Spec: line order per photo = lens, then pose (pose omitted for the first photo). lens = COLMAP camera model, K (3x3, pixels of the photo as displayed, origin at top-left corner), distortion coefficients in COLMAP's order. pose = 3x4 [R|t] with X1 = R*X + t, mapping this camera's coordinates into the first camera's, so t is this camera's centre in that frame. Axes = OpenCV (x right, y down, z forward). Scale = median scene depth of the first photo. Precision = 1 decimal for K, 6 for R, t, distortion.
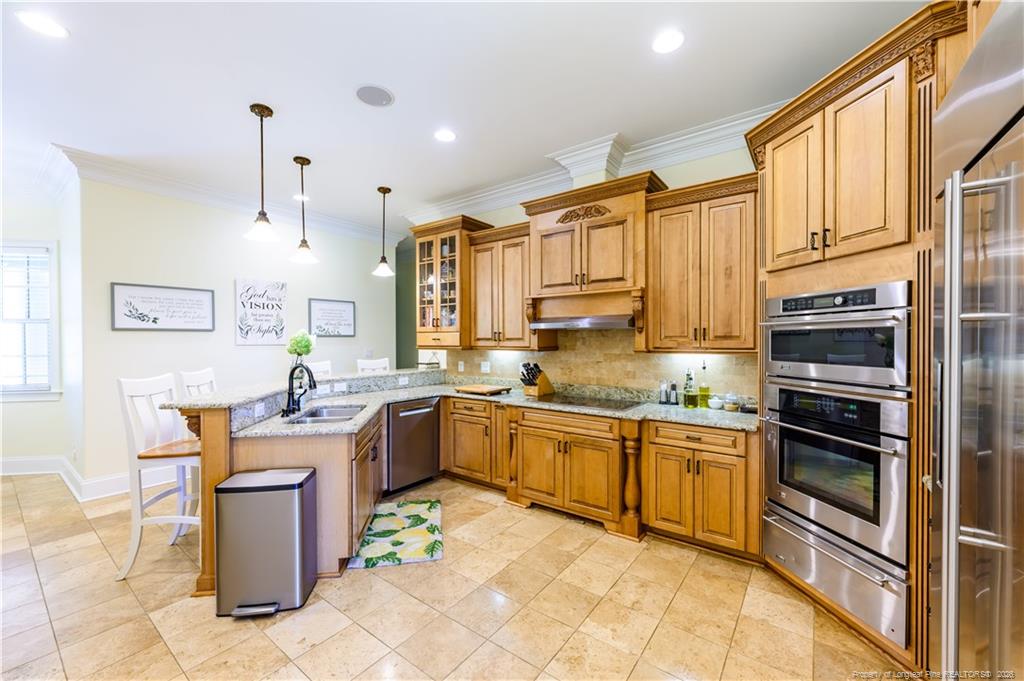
lens RADIAL K [[404.2, 0, 509.9], [0, 404.2, 344.2], [0, 0, 1]] dist [-0.001125, -0.000159]
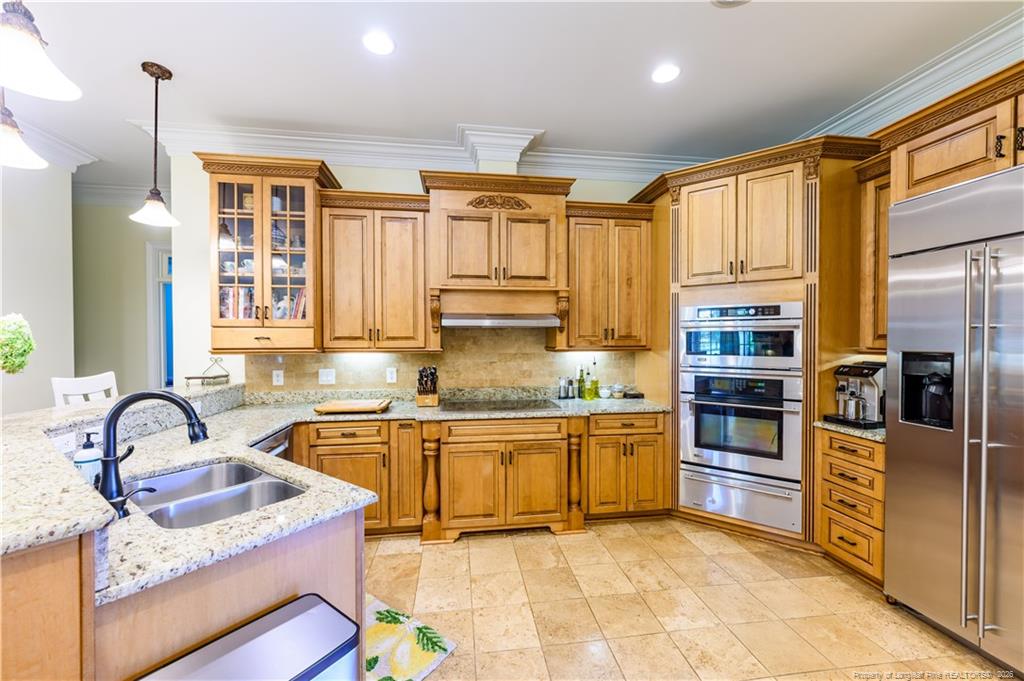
lens RADIAL K [[404.2, 0, 509.9], [0, 404.2, 344.2], [0, 0, 1]] dist [-0.001125, -0.000159]
pose [[0.707069, -0.006032, 0.707119, -0.483448], [0.007619, 0.999971, 0.000911, 0.000640], [-0.707104, 0.004744, 0.707094, 0.347225]]
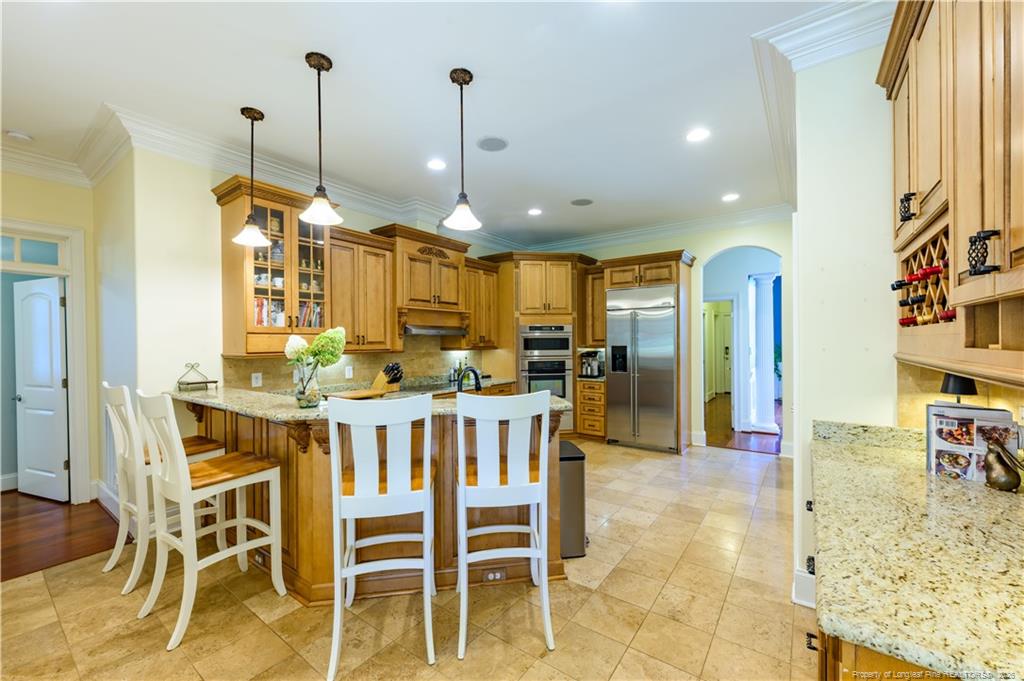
lens RADIAL K [[408.0, 0, 509.8], [0, 408.0, 346.5], [0, 0, 1]] dist [-0.000332, 0.000057]
pose [[-0.014092, -0.007210, 0.999875, -1.296805], [0.021859, 0.999733, 0.007517, -0.002432], [-0.999662, 0.021962, -0.013931, 0.802010]]
